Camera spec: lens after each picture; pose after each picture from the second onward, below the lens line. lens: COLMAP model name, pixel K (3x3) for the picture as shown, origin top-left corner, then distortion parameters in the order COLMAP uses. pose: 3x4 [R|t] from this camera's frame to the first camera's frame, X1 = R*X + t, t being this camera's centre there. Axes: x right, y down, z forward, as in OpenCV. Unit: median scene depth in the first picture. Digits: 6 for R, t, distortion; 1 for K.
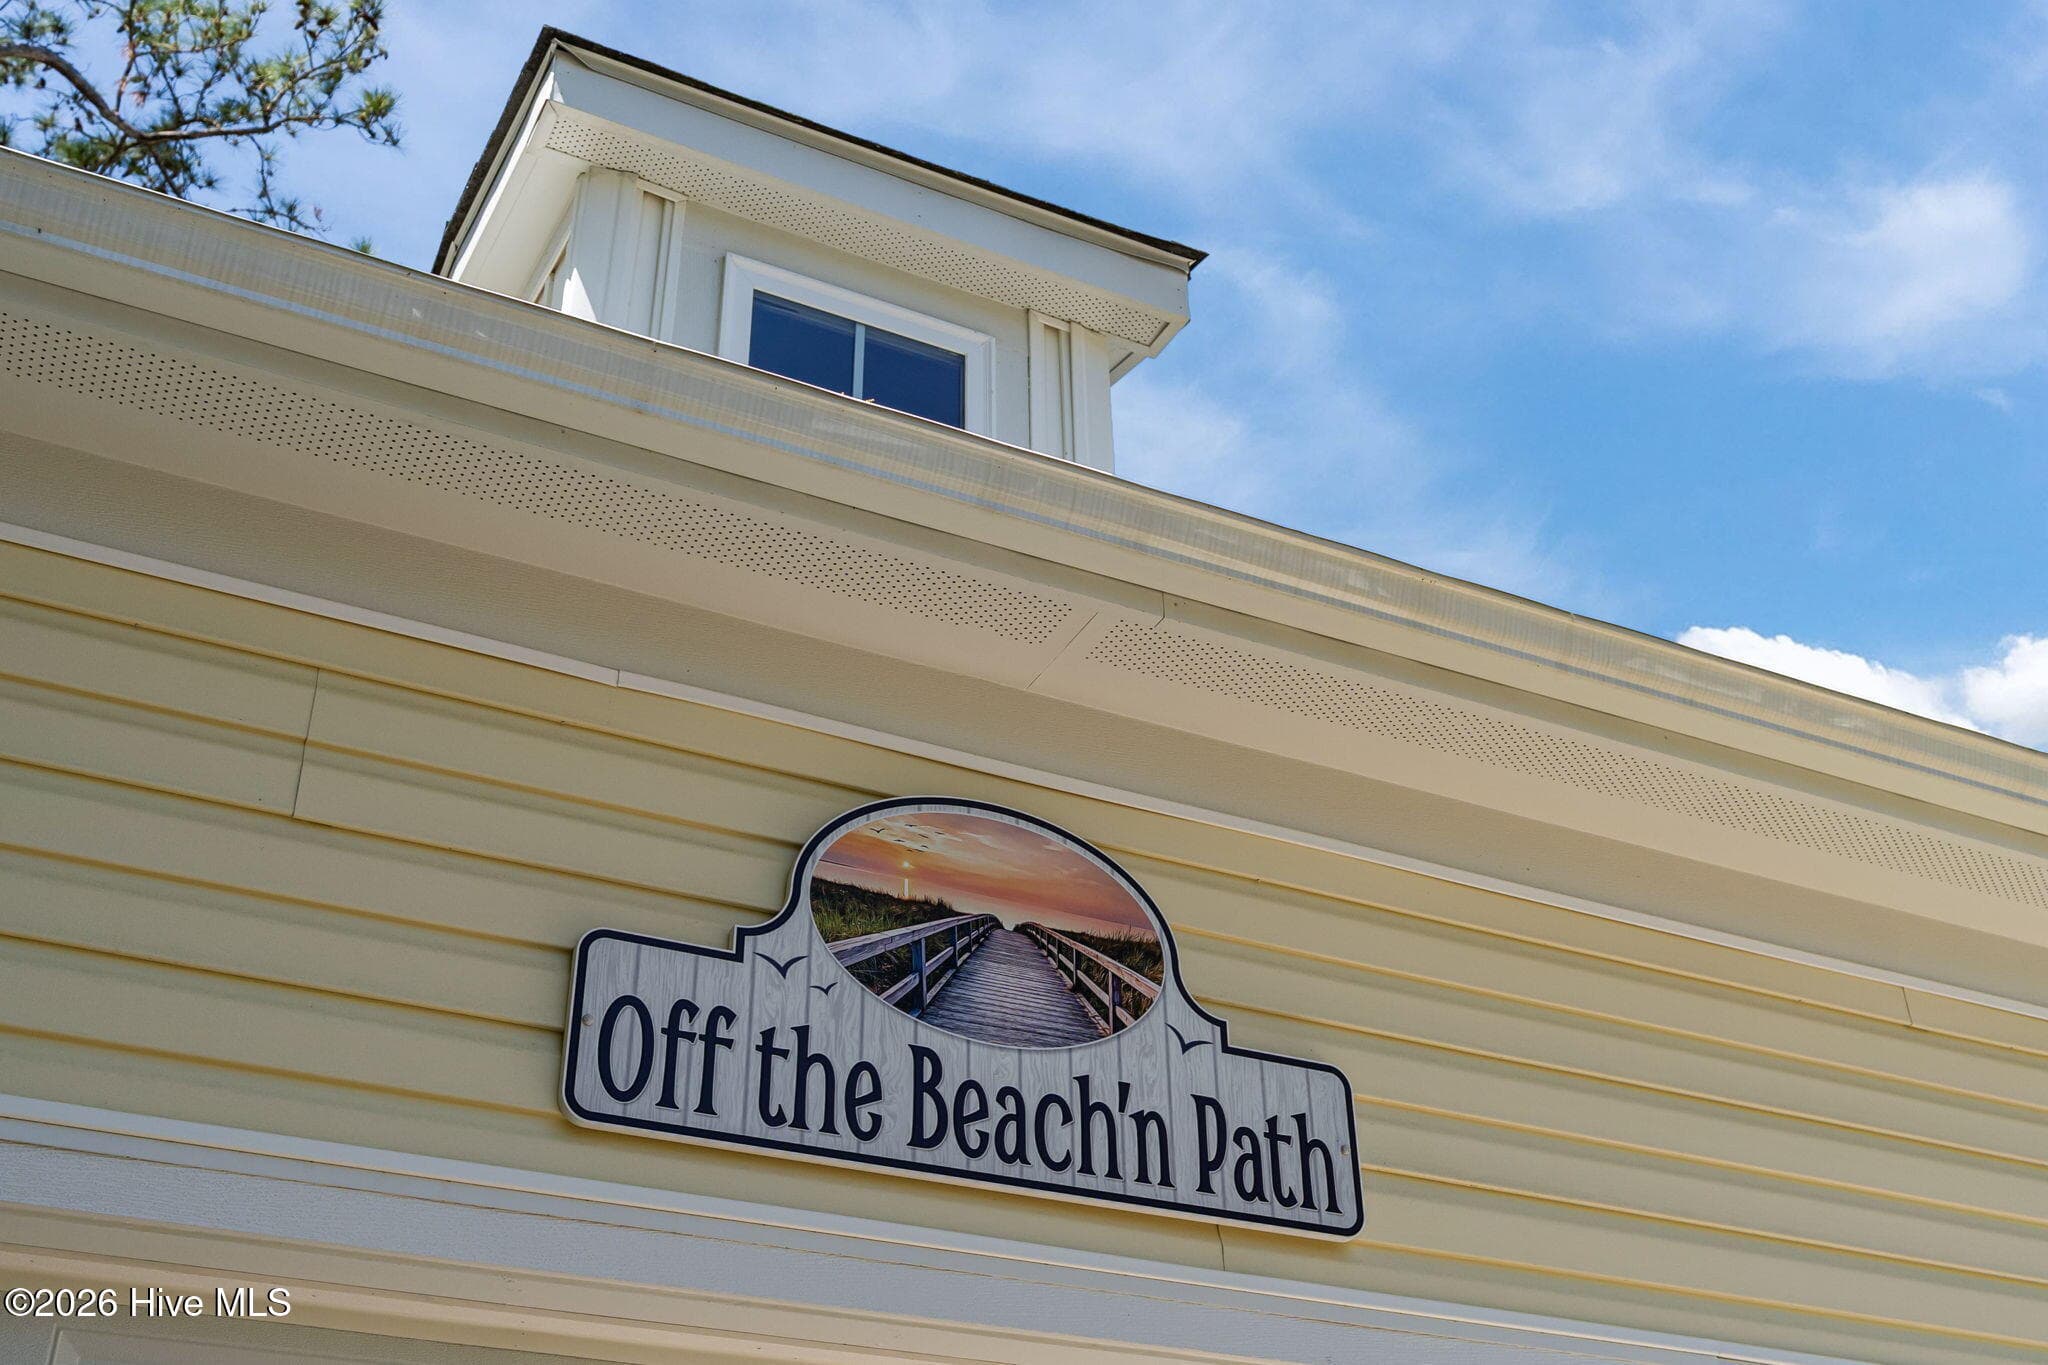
lens RADIAL K [[2094.2, 0, 1024.0], [0, 2094.2, 682.5], [0, 0, 1]] dist [0.001288, 0.000485]
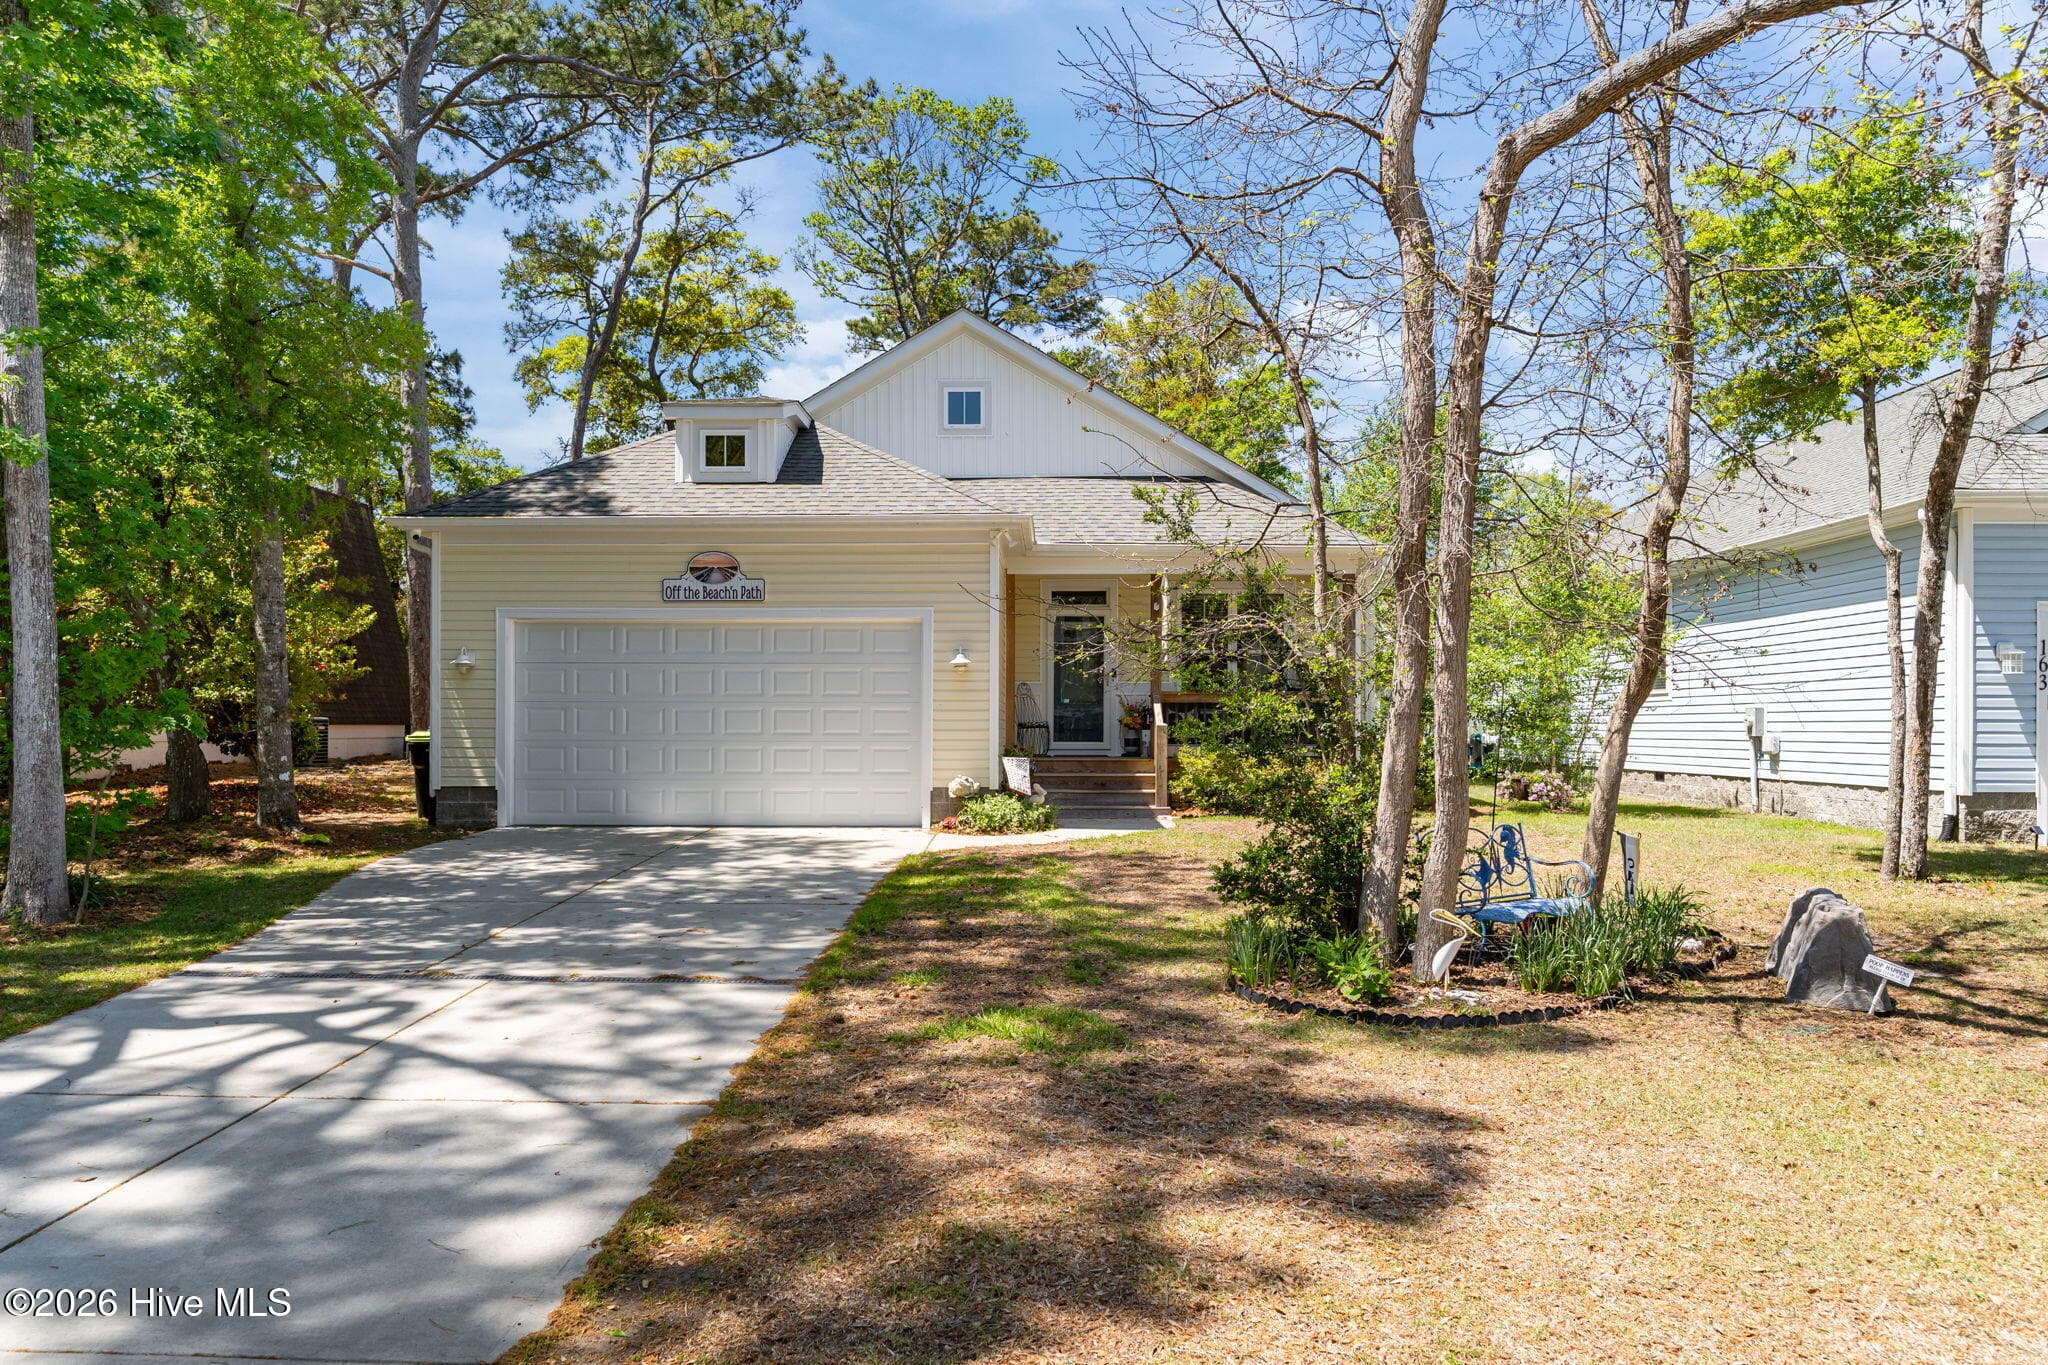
lens RADIAL K [[1441.2, 0, 1024.0], [0, 1441.2, 682.5], [0, 0, 1]] dist [-0.006307, -0.002123]
pose [[0.890477, -0.004113, -0.455009, 3.660001], [0.239675, 0.854241, 0.461334, -1.823077], [0.386790, -0.519861, 0.761668, -3.049339]]
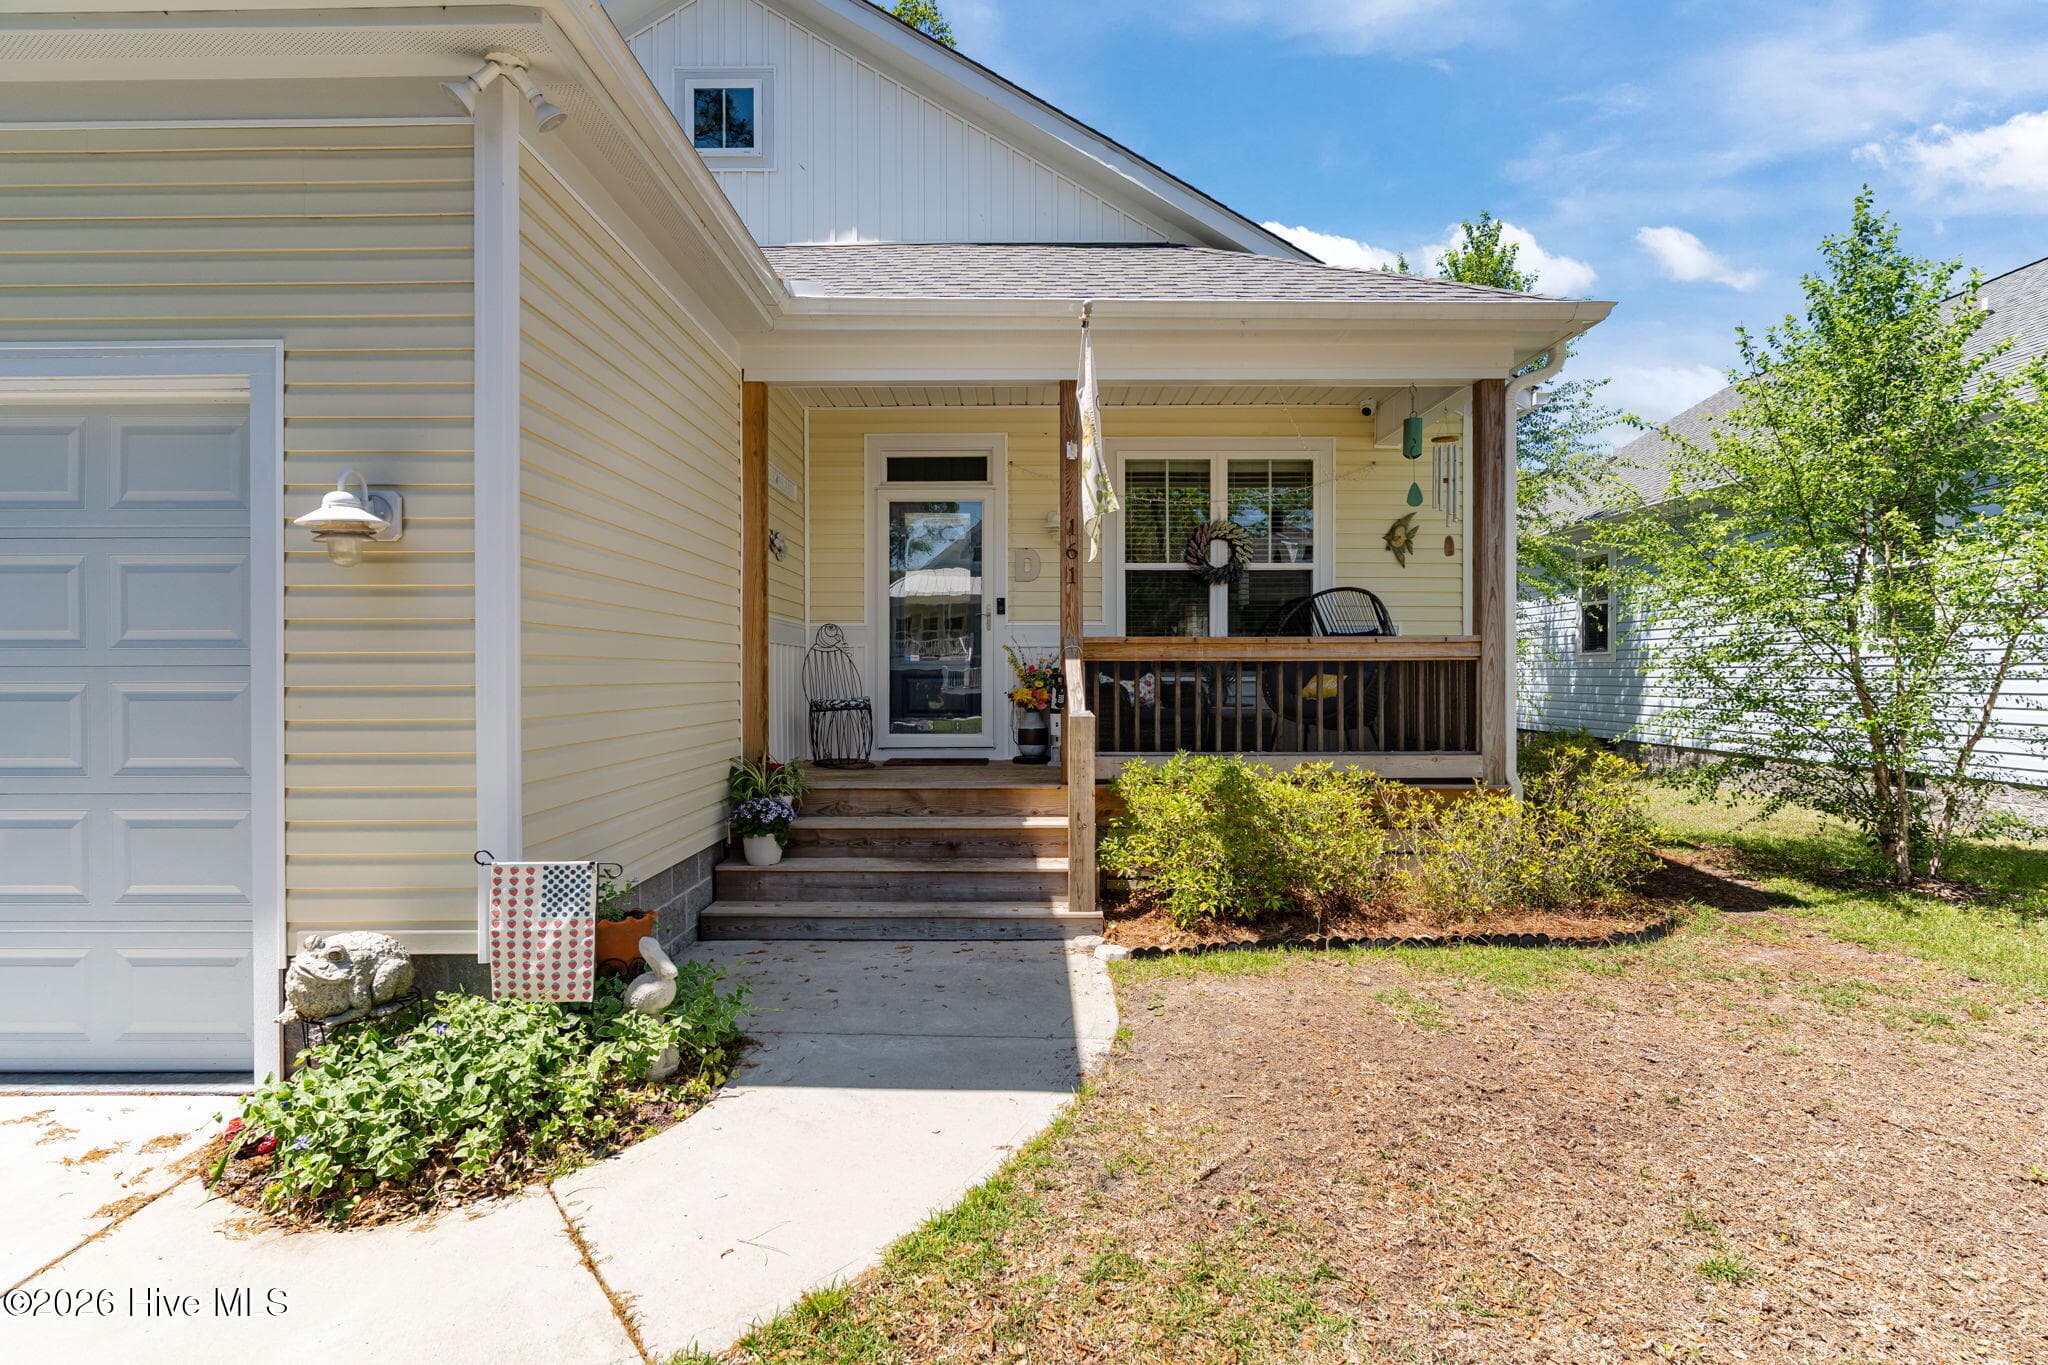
lens RADIAL K [[1000.4, 0, 1020.9], [0, 1000.4, 669.8], [0, 0, 1]] dist [0.001189, 0.000259]
pose [[0.894880, 0.002929, -0.446298, 2.037283], [0.238690, 0.841814, 0.484125, 0.415879], [0.377118, -0.539760, 0.752623, 0.530814]]
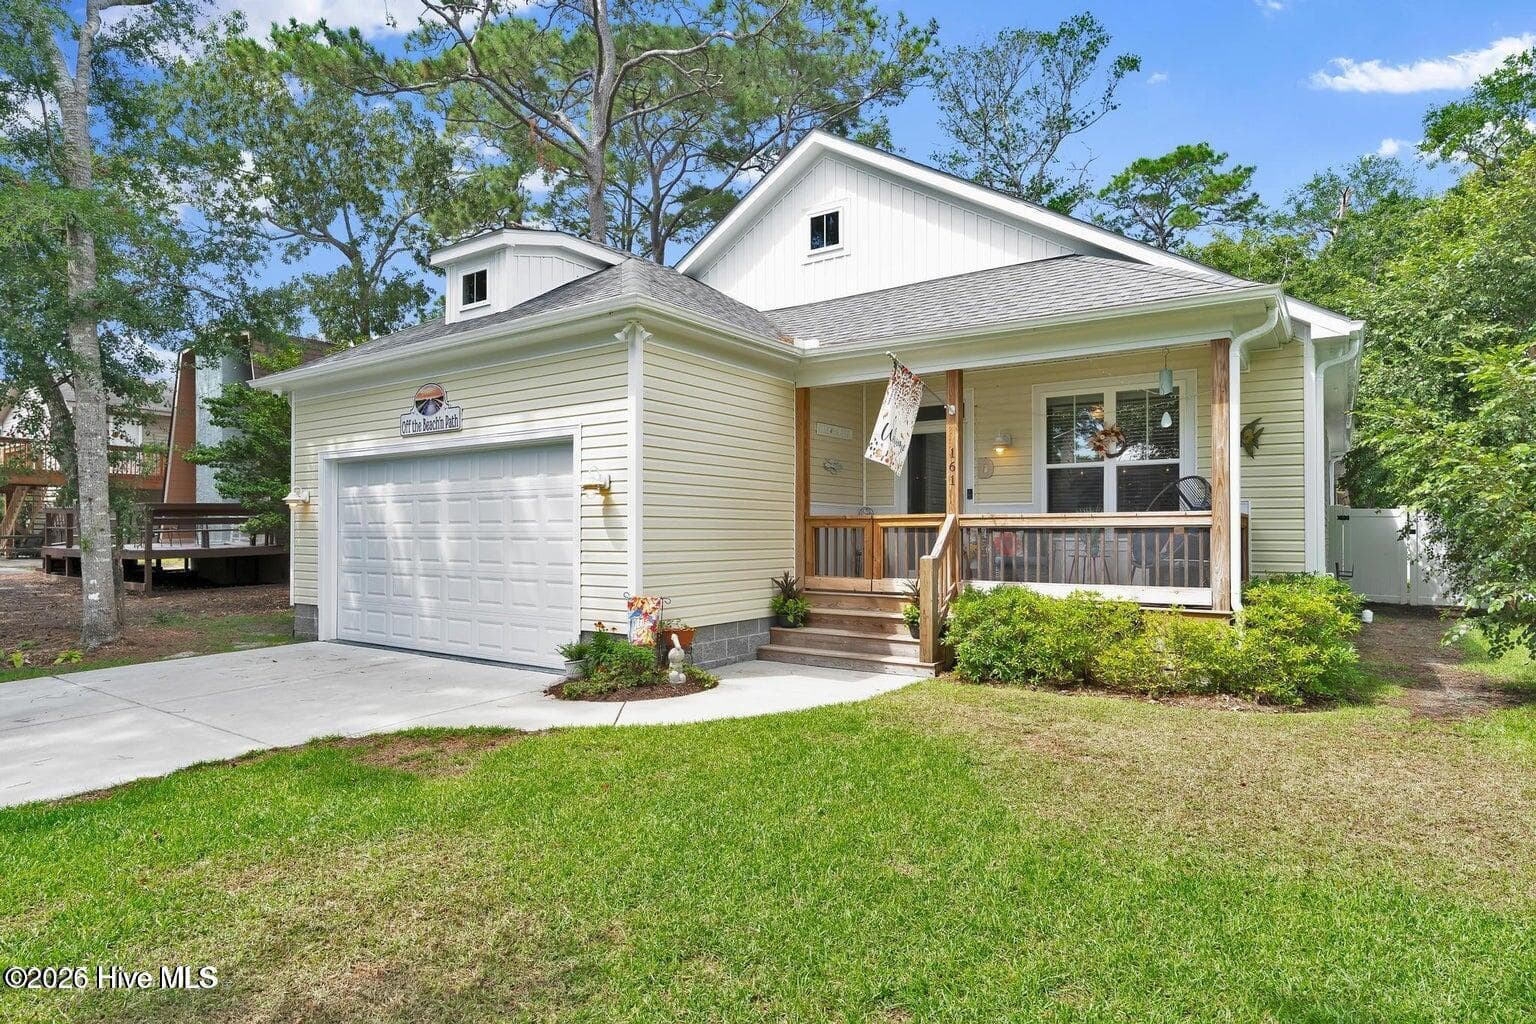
lens RADIAL K [[829.0, 0, 776.5], [0, 829.0, 520.0], [0, 0, 1]] dist [0.002798, 0.000619]
pose [[0.499680, -0.007805, -0.866175, 3.541243], [0.466057, 0.845306, 0.261243, 0.306329], [0.730144, -0.534225, 0.426020, 0.386831]]
